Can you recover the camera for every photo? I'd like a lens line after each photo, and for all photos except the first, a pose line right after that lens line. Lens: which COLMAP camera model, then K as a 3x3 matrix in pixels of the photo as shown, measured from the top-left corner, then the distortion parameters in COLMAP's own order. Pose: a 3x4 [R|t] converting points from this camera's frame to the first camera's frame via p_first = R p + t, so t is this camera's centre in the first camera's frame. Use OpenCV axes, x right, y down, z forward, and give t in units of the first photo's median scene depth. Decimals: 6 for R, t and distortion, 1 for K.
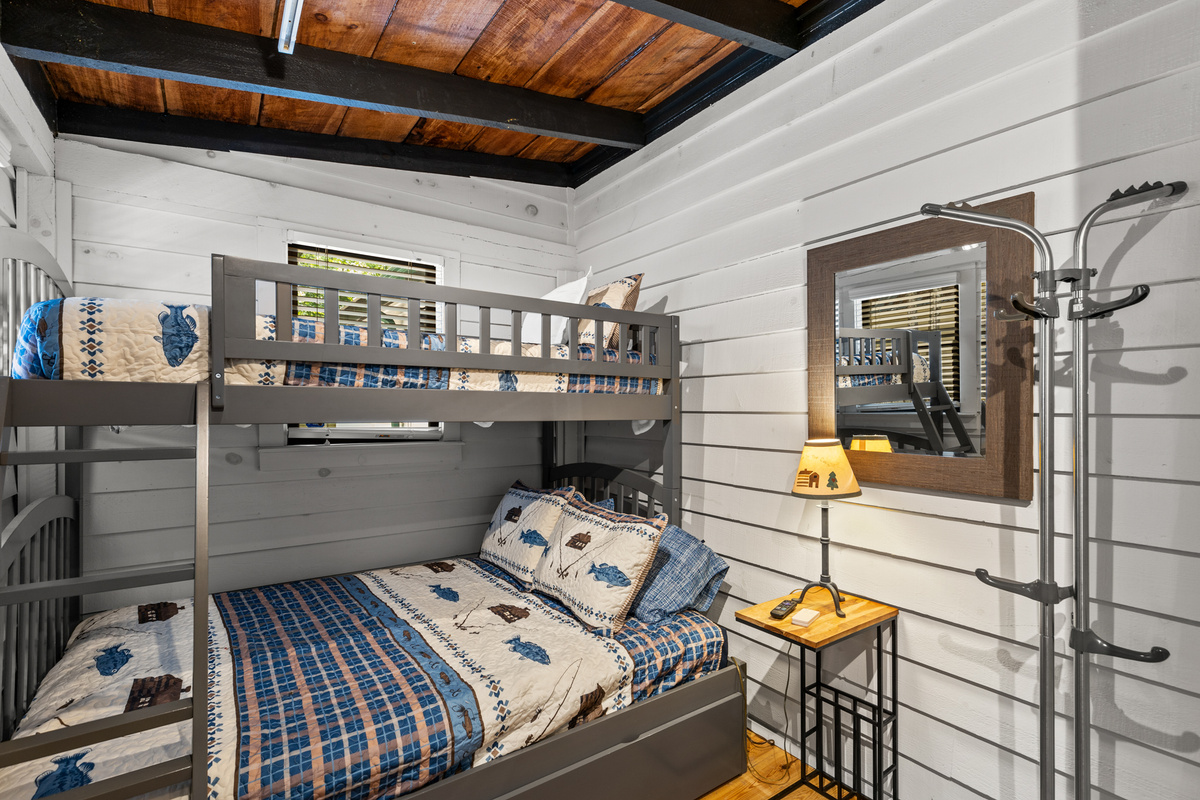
lens RADIAL K [[549.5, 0, 596.8], [0, 549.5, 407.9], [0, 0, 1]] dist [0.002590, 0.000675]
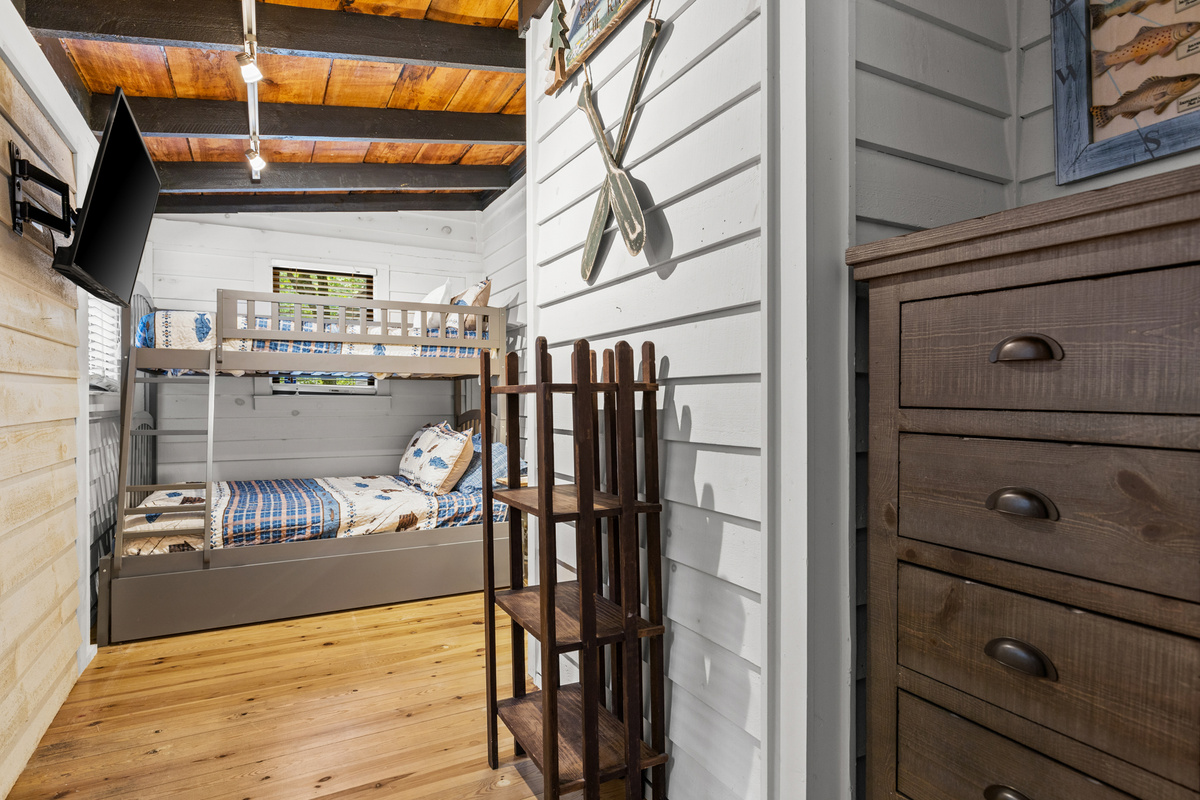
lens RADIAL K [[648.0, 0, 603.4], [0, 648.0, 394.5], [0, 0, 1]] dist [-0.002197, -0.001078]
pose [[0.992027, -0.006297, -0.125870, 0.824473], [0.005189, 0.999945, -0.009129, 0.119274], [0.125920, 0.008404, 0.992005, -0.971624]]
